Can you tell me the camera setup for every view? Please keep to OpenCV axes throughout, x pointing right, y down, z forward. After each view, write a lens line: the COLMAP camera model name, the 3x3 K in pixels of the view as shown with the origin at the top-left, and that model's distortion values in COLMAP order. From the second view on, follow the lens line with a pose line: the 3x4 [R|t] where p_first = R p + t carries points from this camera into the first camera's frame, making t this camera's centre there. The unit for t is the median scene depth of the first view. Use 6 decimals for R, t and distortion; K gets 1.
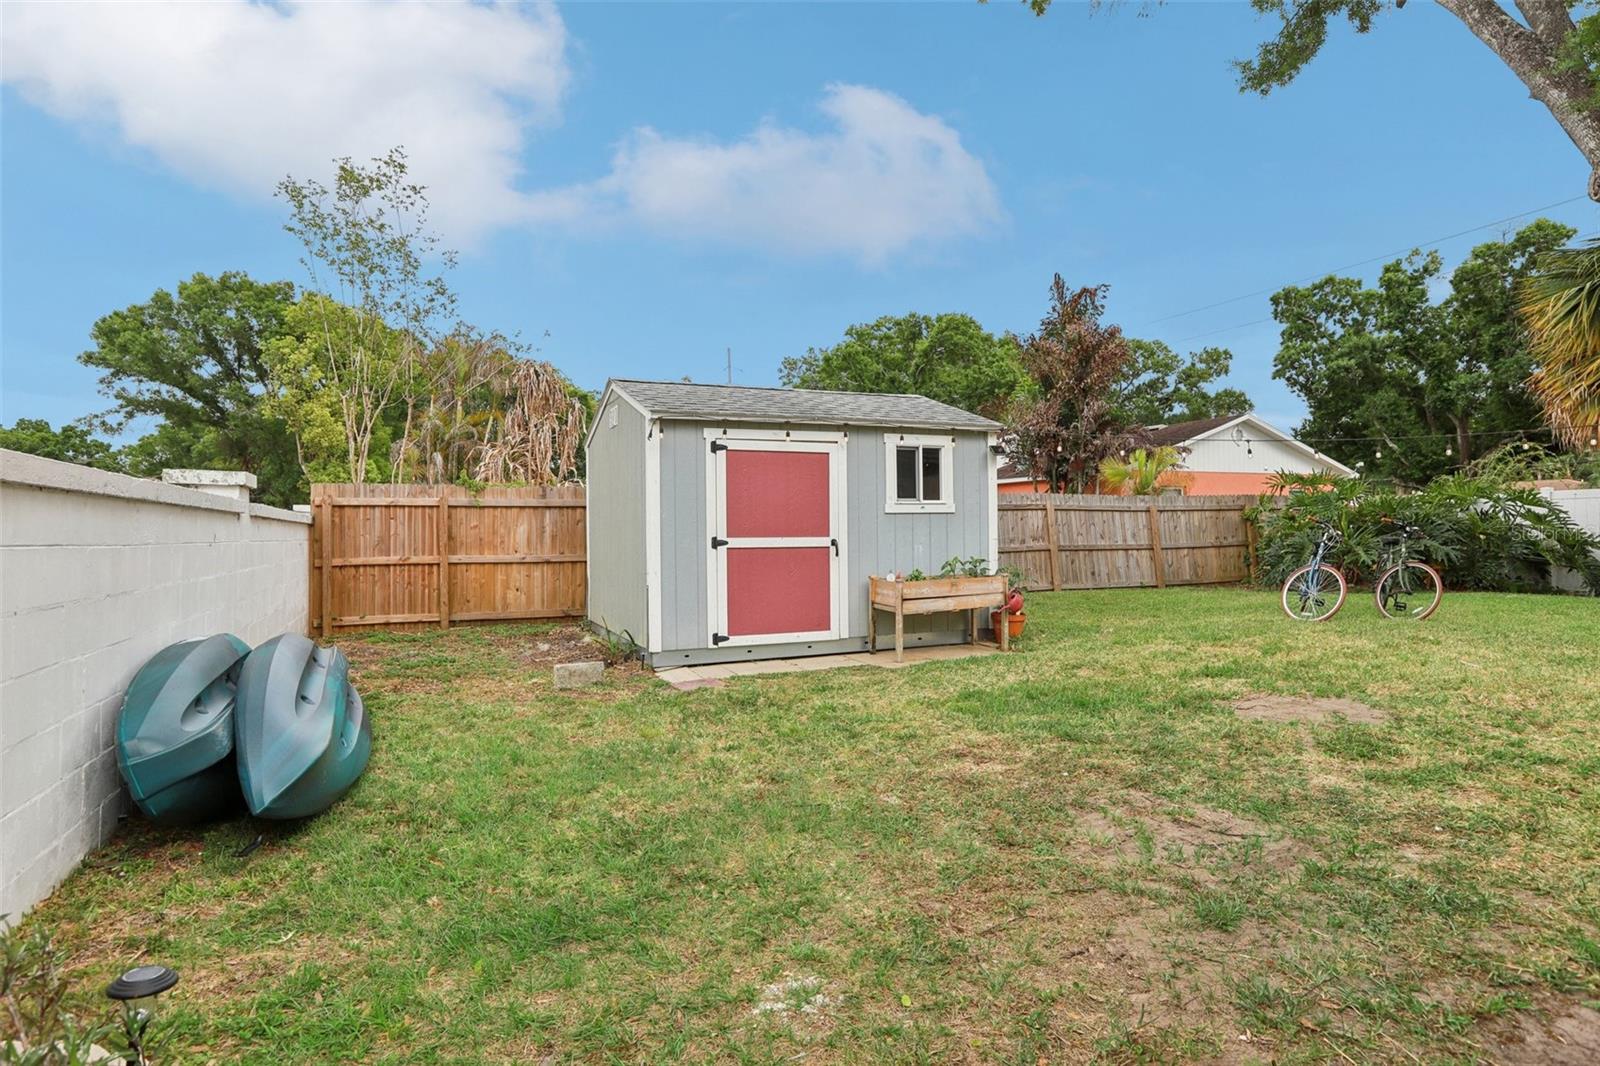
lens RADIAL K [[886.7, 0, 800.0], [0, 886.7, 533.0], [0, 0, 1]] dist [0.001632, 0.000877]
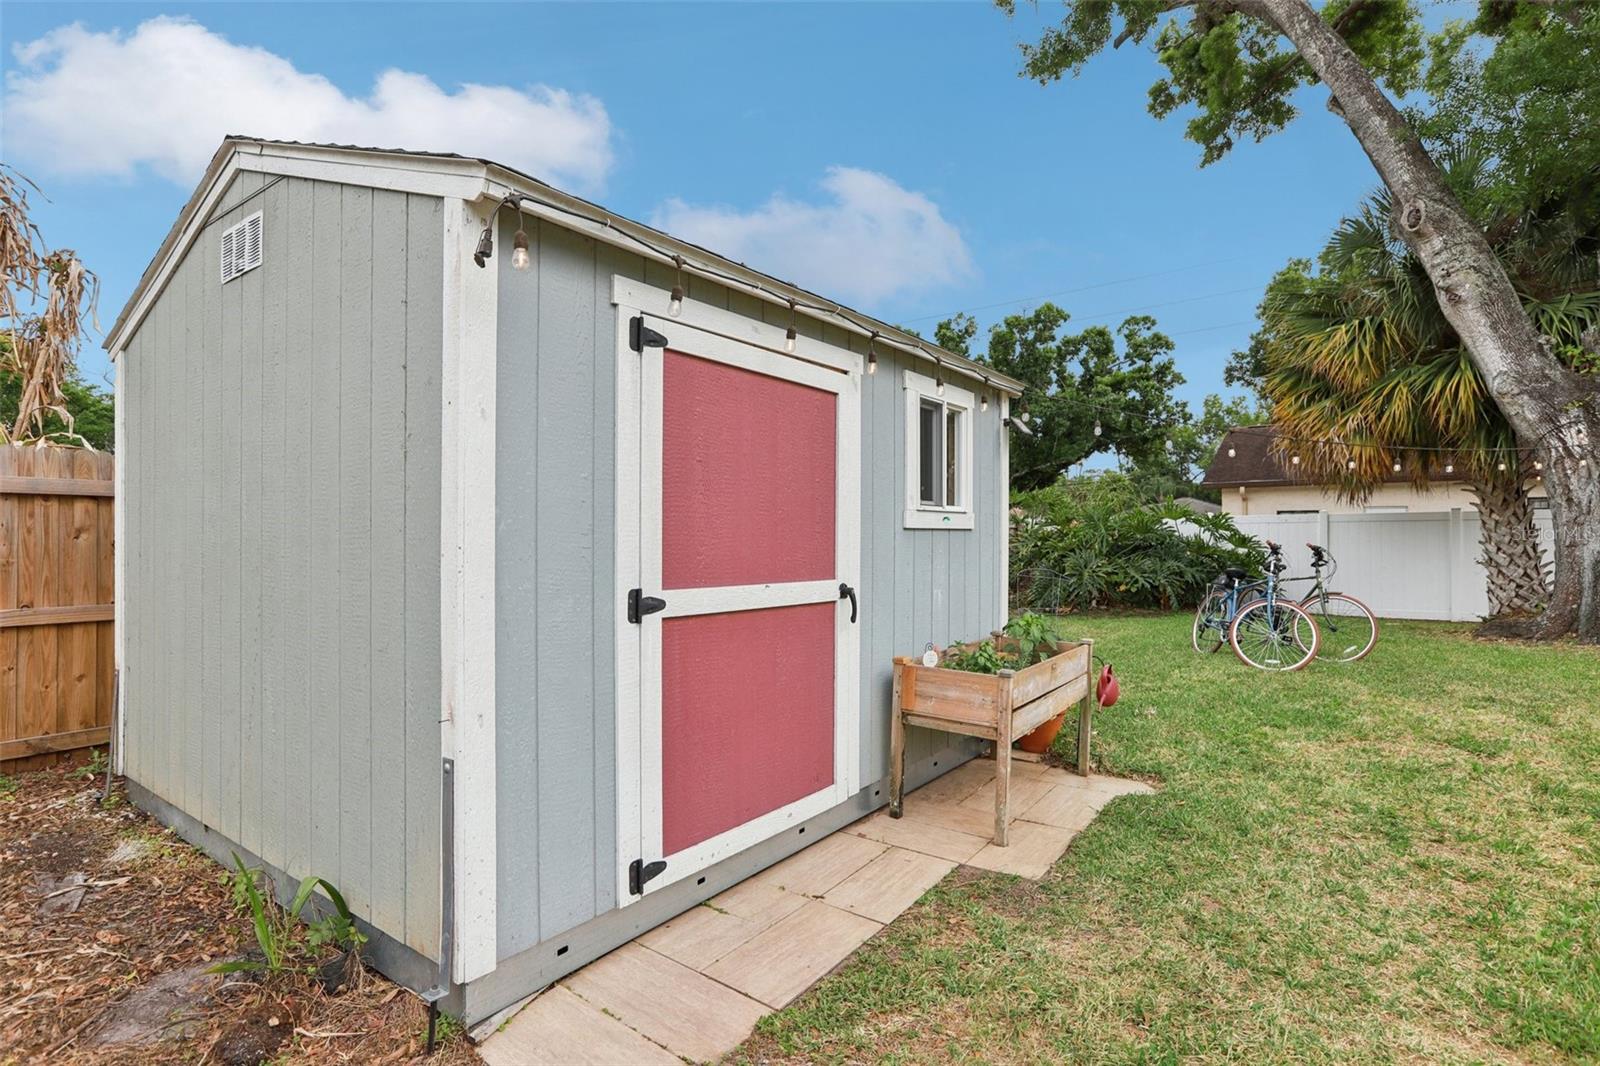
lens RADIAL K [[806.0, 0, 800.3], [0, 806.0, 542.2], [0, 0, 1]] dist [-0.011463, 0.000681]
pose [[0.862875, 0.009730, 0.505324, -0.189989], [-0.010570, 0.999943, -0.001206, -0.013730], [-0.505307, -0.004301, 0.862929, 0.648175]]
